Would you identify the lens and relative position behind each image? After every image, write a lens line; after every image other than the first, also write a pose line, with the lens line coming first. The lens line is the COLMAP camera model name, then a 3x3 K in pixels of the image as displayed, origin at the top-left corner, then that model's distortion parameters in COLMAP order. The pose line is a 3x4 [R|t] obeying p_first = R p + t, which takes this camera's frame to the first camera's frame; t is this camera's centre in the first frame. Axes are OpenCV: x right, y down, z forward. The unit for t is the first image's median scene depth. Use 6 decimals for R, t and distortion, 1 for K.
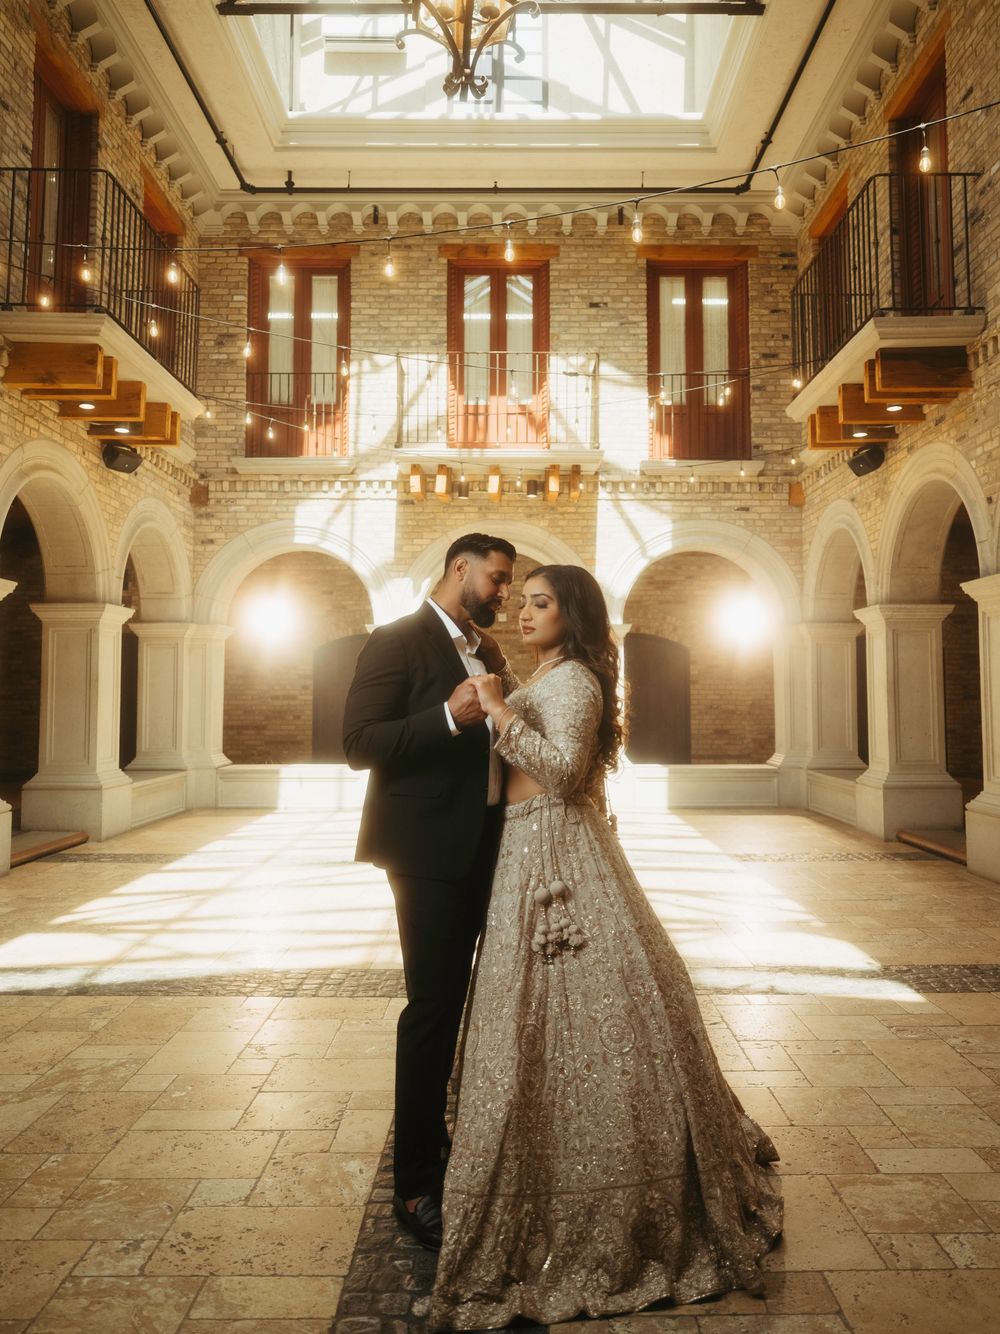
lens RADIAL K [[1035.5, 0, 529.2], [0, 1035.5, 628.3], [0, 0, 1]] dist [-0.001711, 0.003521]
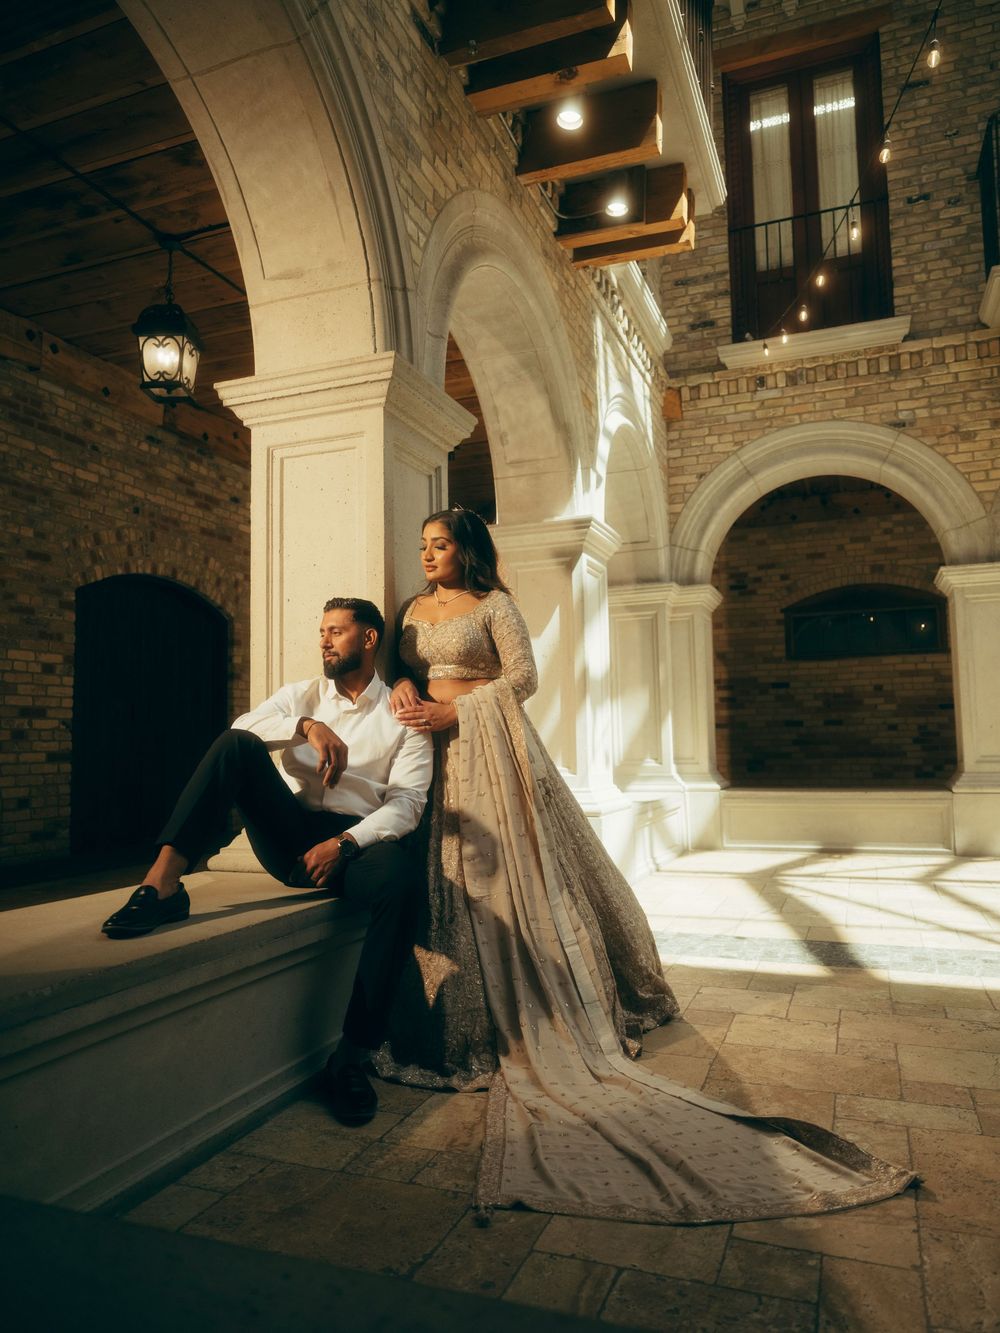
lens RADIAL K [[948.3, 0, 500.0], [0, 948.3, 666.5], [0, 0, 1]] dist [0.002260, 0.000206]
pose [[0.375893, 0.069820, 0.924029, -0.376565], [-0.044769, 0.997361, -0.057149, 0.093629], [-0.925581, -0.019886, 0.378027, 0.878101]]
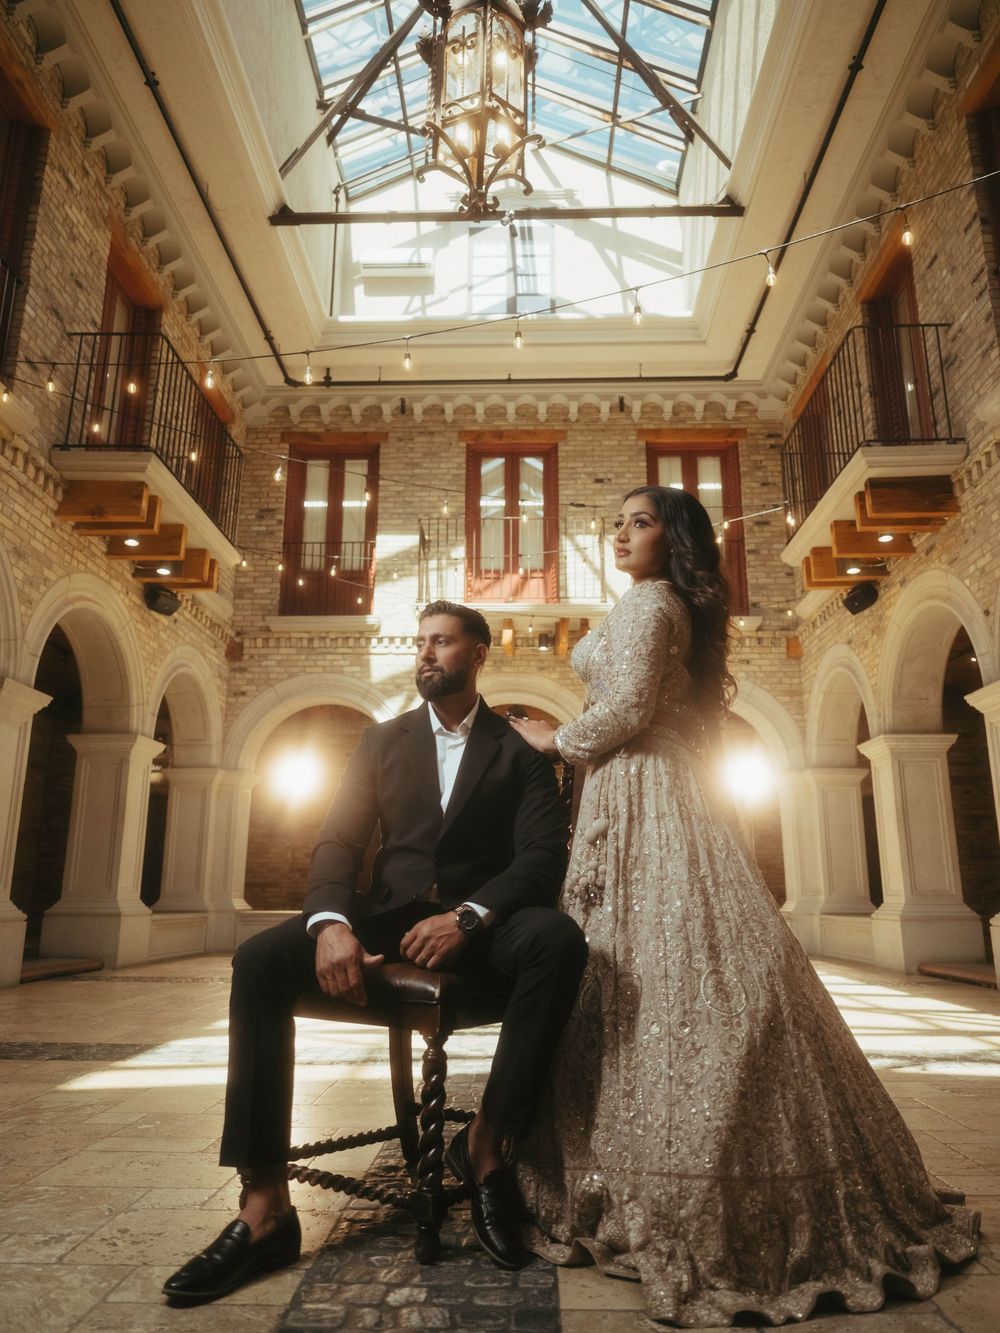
lens RADIAL K [[949.3, 0, 509.9], [0, 949.3, 663.3], [0, 0, 1]] dist [-0.000945, 0.000921]
pose [[0.999395, -0.005818, -0.034300, 0.001660], [-0.000533, 0.983242, -0.182304, 0.064625], [0.034786, 0.182212, 0.982644, 0.042379]]
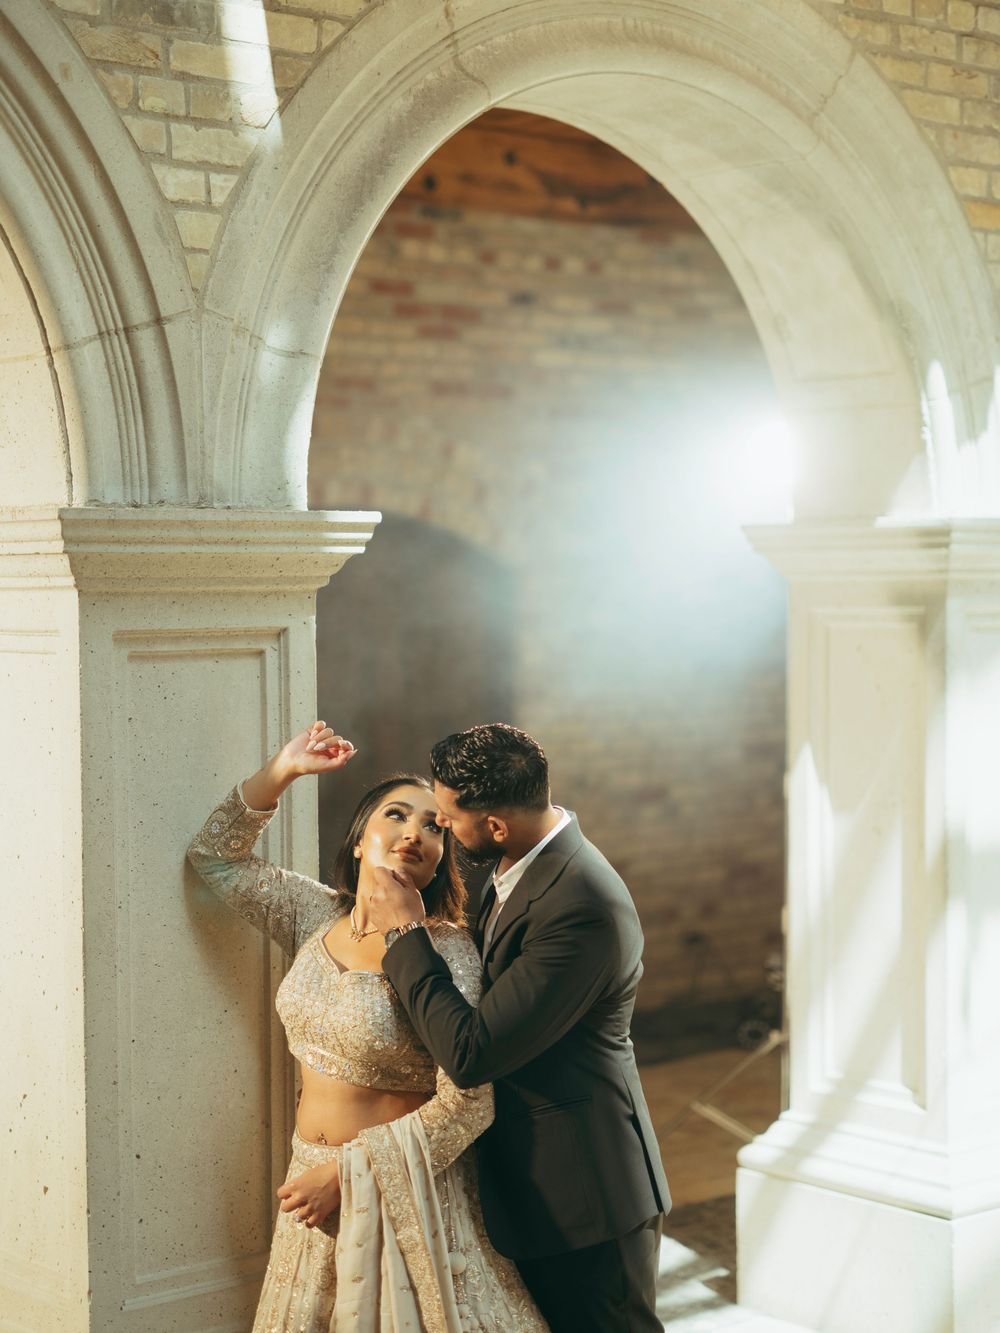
lens RADIAL K [[2476.1, 0, 500.0], [0, 2476.1, 666.5], [0, 0, 1]] dist [0.010891, -0.072237]
pose [[0.773788, -0.028992, 0.632780, -0.336140], [-0.033509, 0.995680, 0.086595, -0.013886], [-0.632557, -0.088210, 0.769474, 0.685417]]
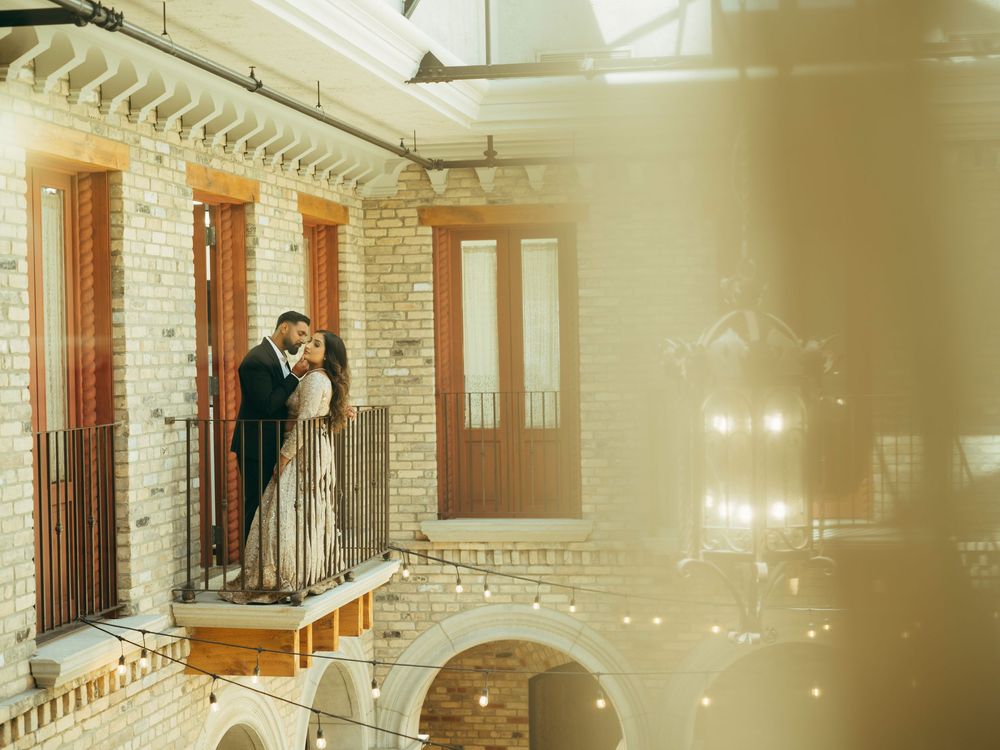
lens RADIAL K [[1857.5, 0, 500.0], [0, 1857.5, 375.0], [0, 0, 1]] dist [0.010891, -0.072237]
pose [[0.980866, -0.015715, -0.194047, 0.017353], [0.031124, 0.996575, 0.076617, -0.364455], [0.192178, -0.081190, 0.977996, -0.238842]]
